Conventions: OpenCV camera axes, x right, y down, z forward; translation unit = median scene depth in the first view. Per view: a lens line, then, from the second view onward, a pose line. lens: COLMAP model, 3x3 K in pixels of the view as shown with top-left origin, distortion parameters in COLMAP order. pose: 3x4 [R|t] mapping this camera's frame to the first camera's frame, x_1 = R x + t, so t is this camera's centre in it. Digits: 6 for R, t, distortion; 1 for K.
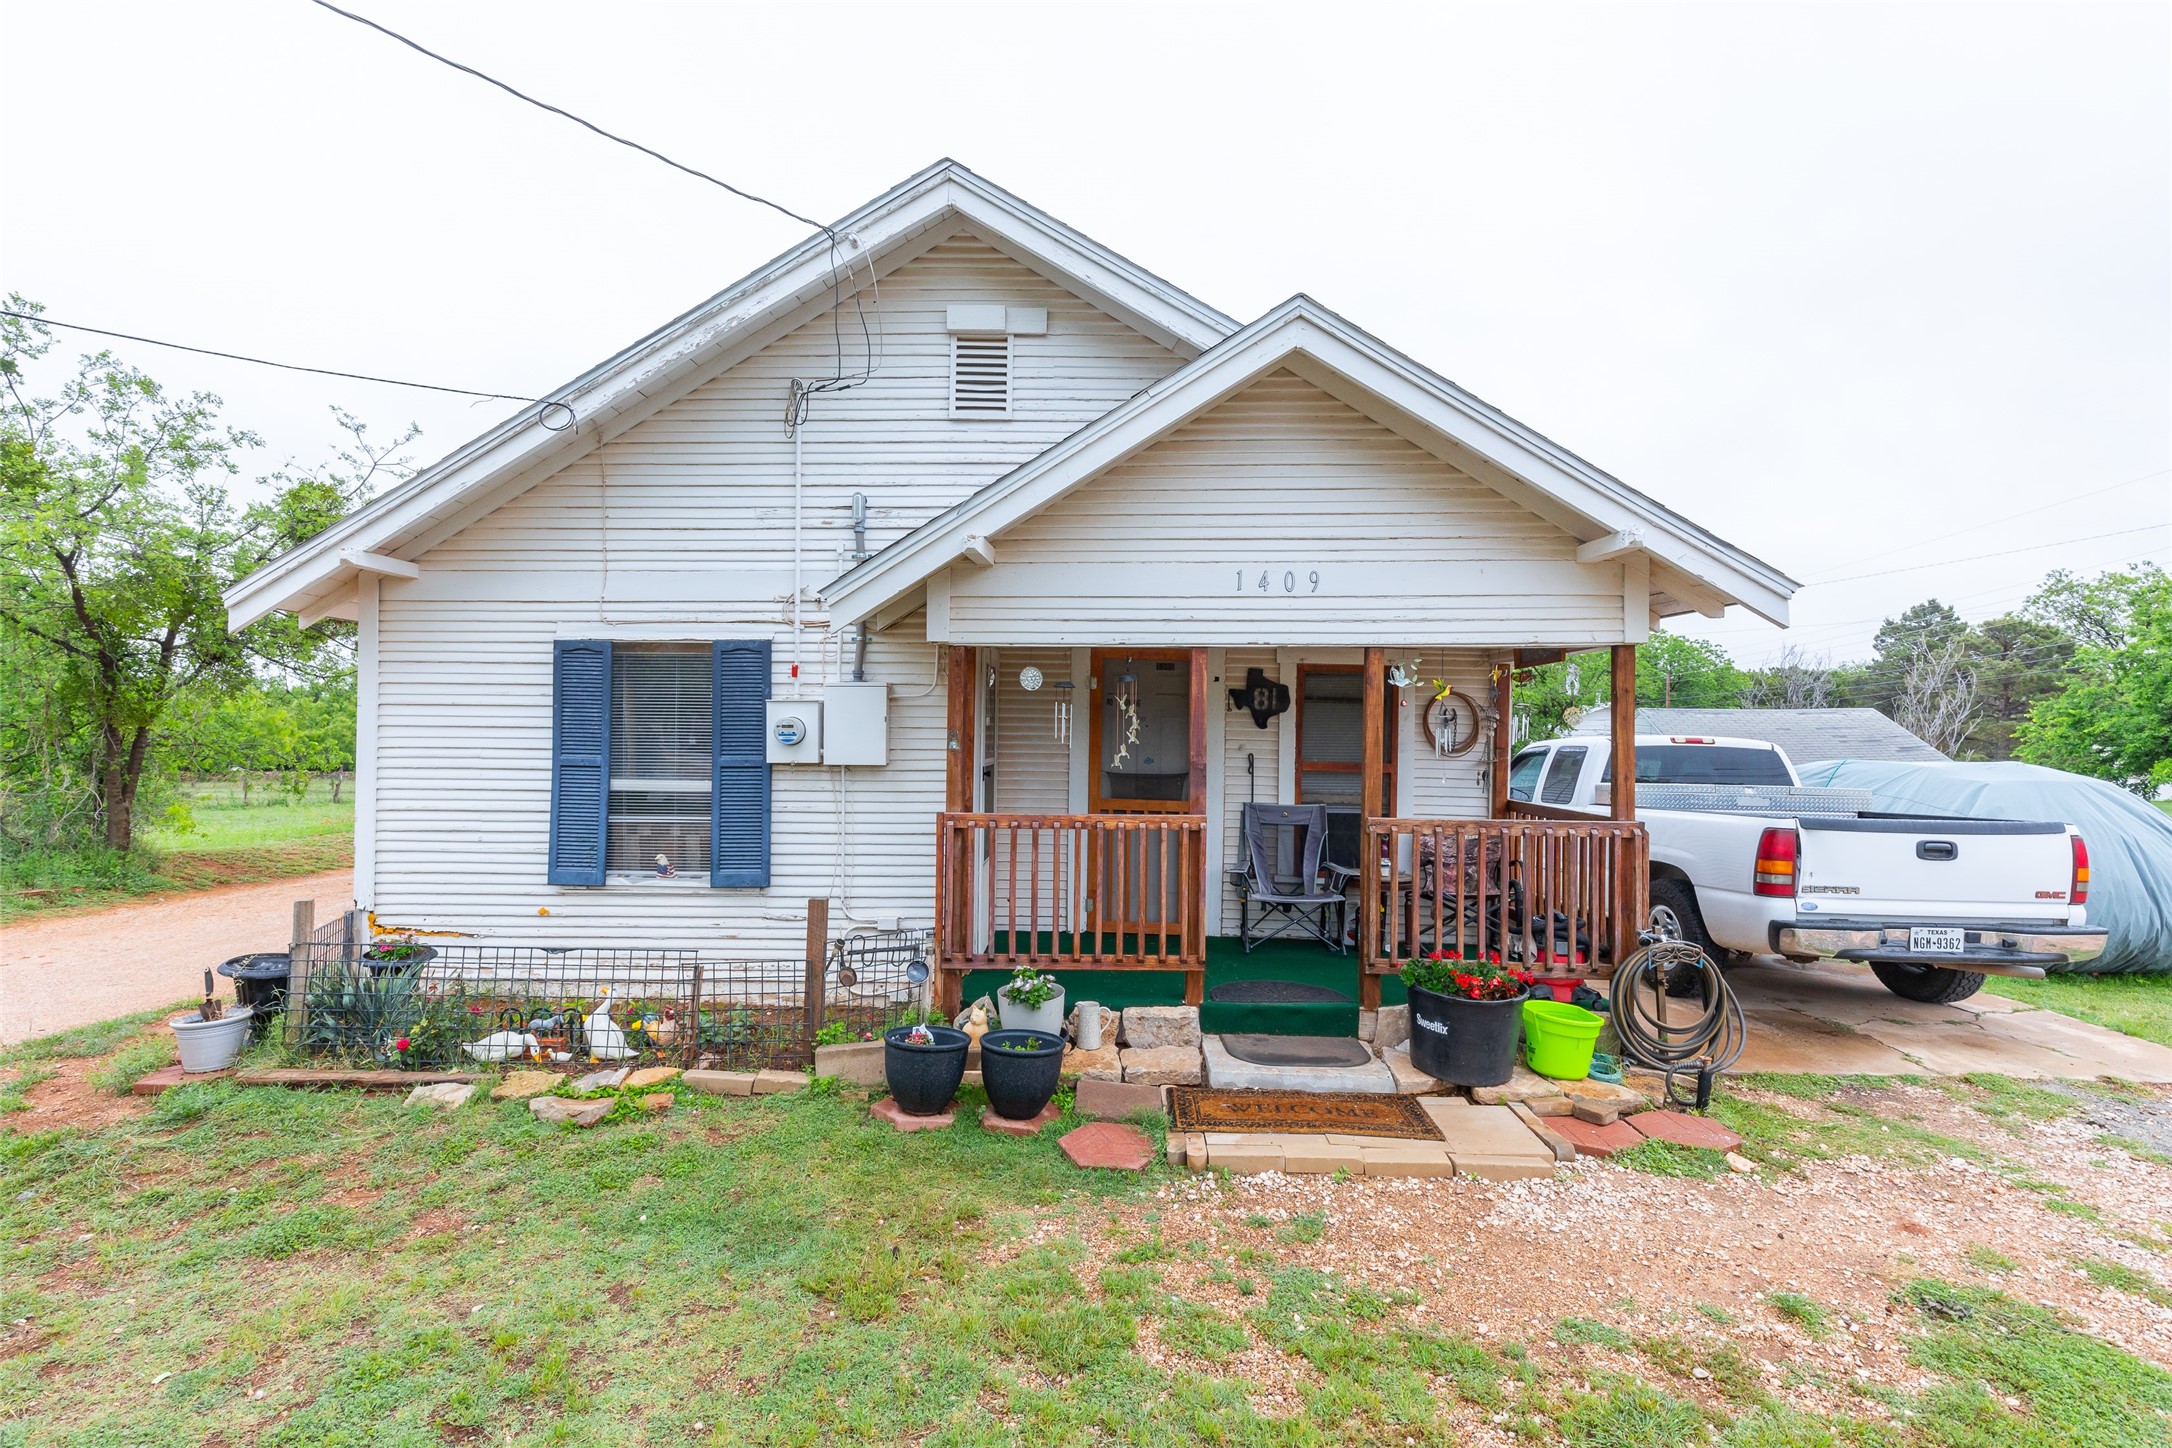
lens RADIAL K [[999.8, 0, 1080.4], [0, 999.8, 728.8], [0, 0, 1]] dist [0.004963, 0.000540]
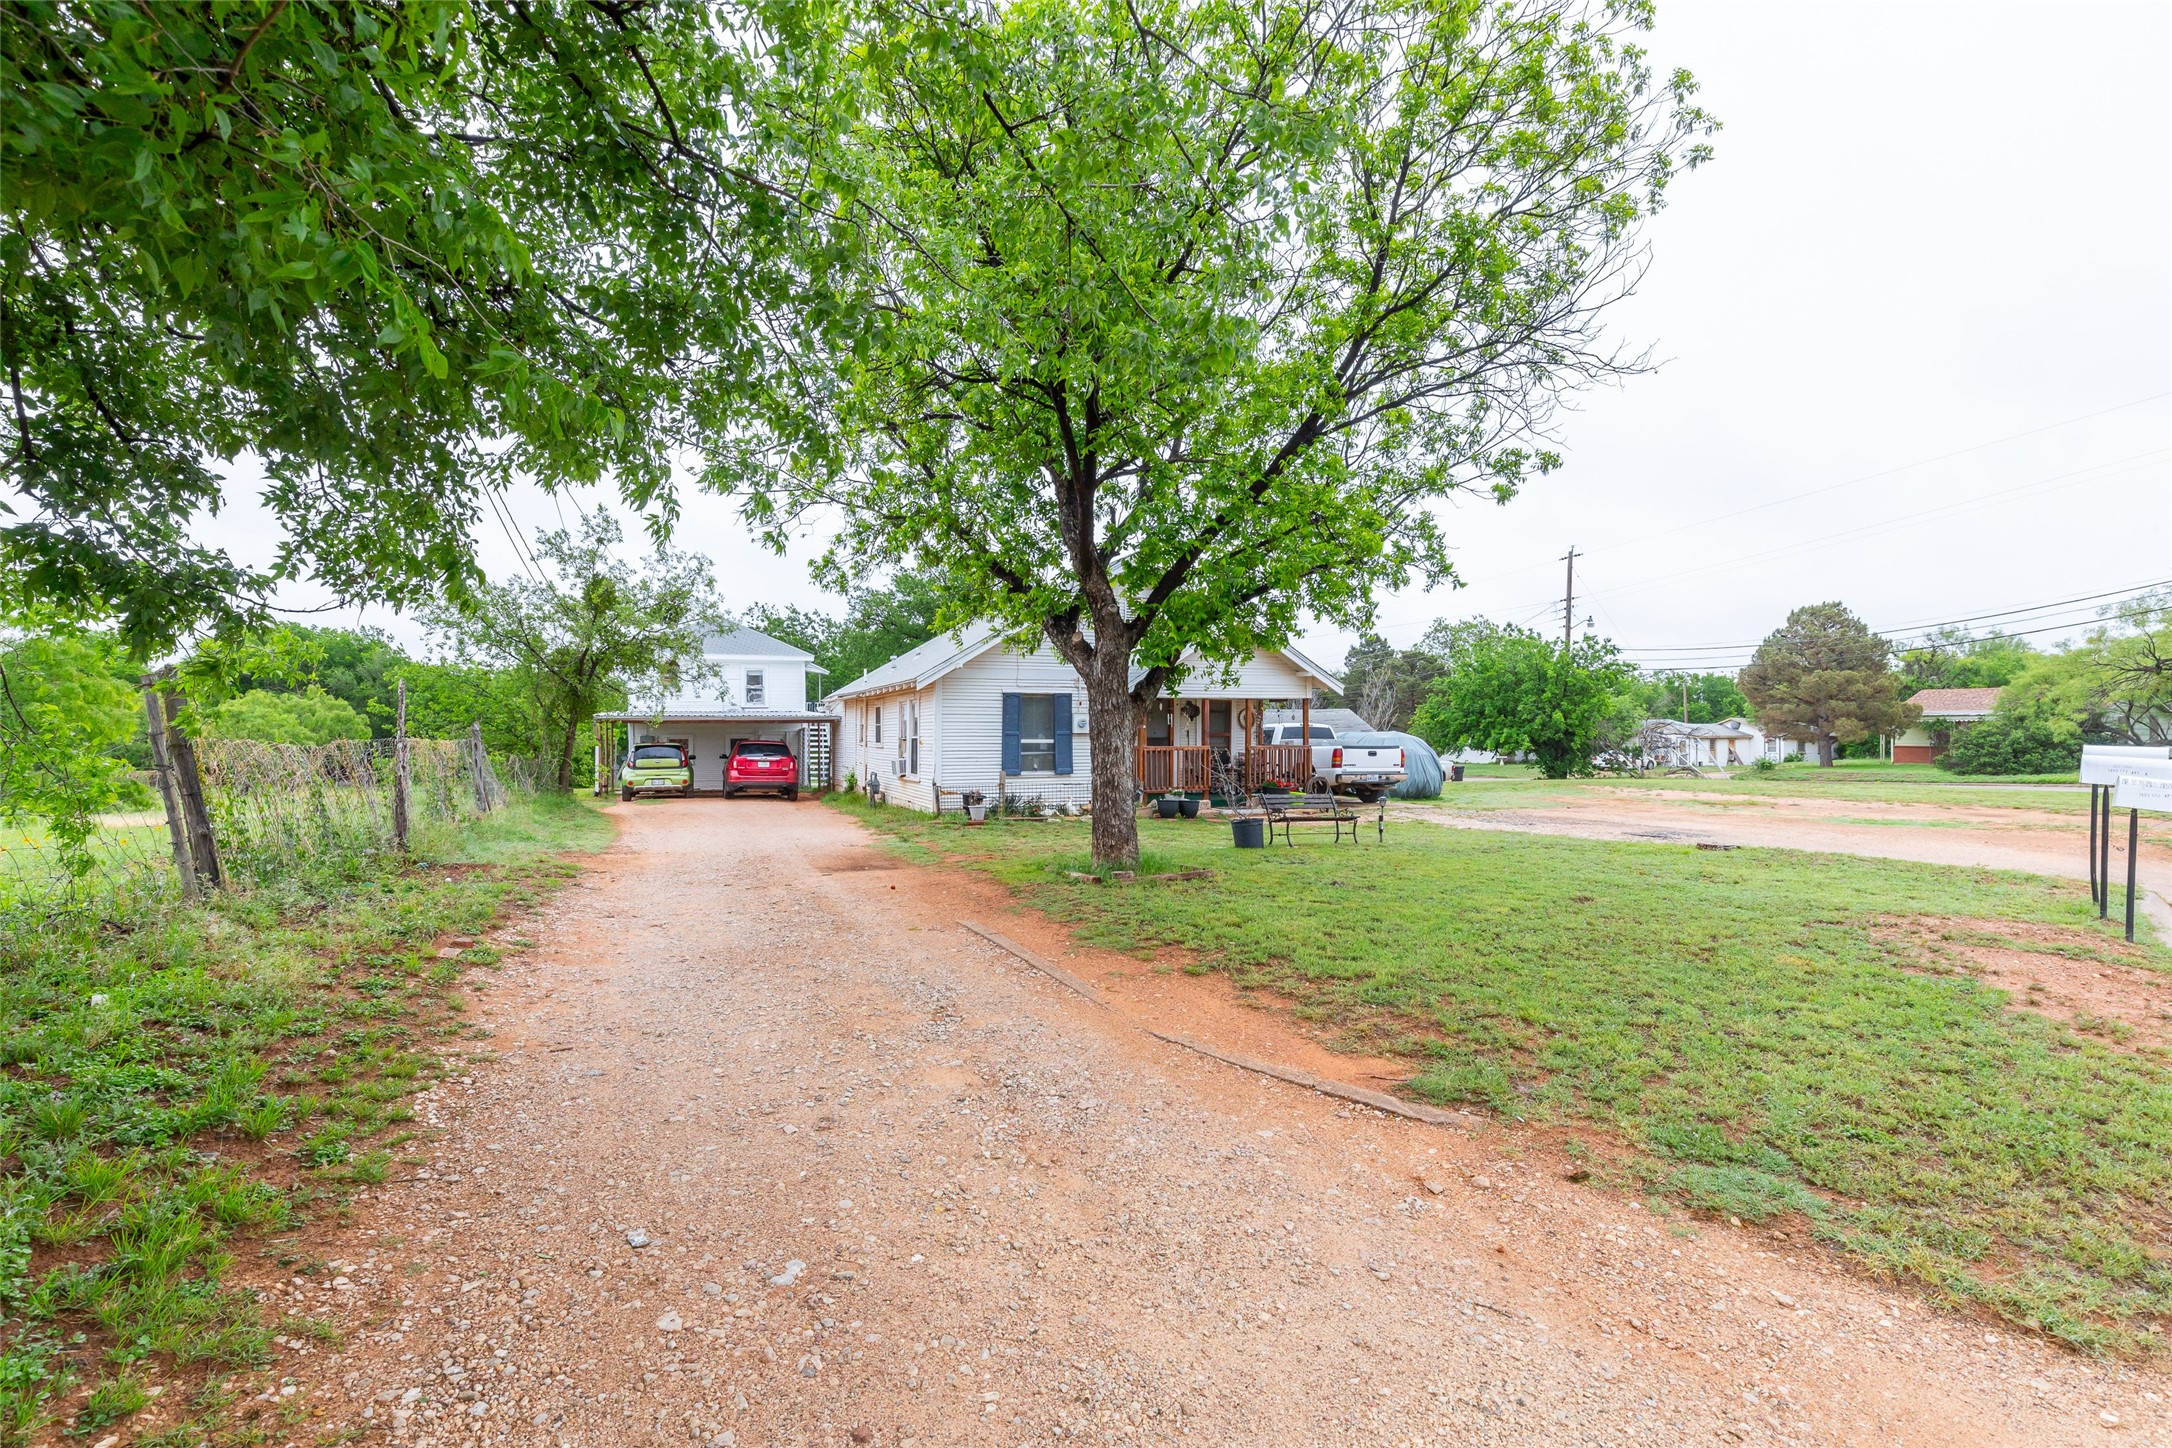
lens RADIAL K [[999.8, 0, 1088.9], [0, 999.8, 724.6], [0, 0, 1]] dist [0.004963, 0.000540]
pose [[0.911840, -0.004663, 0.410519, -1.302457], [0.003126, 0.999985, 0.004416, -0.004952], [-0.410533, -0.002743, 0.911842, -1.560795]]
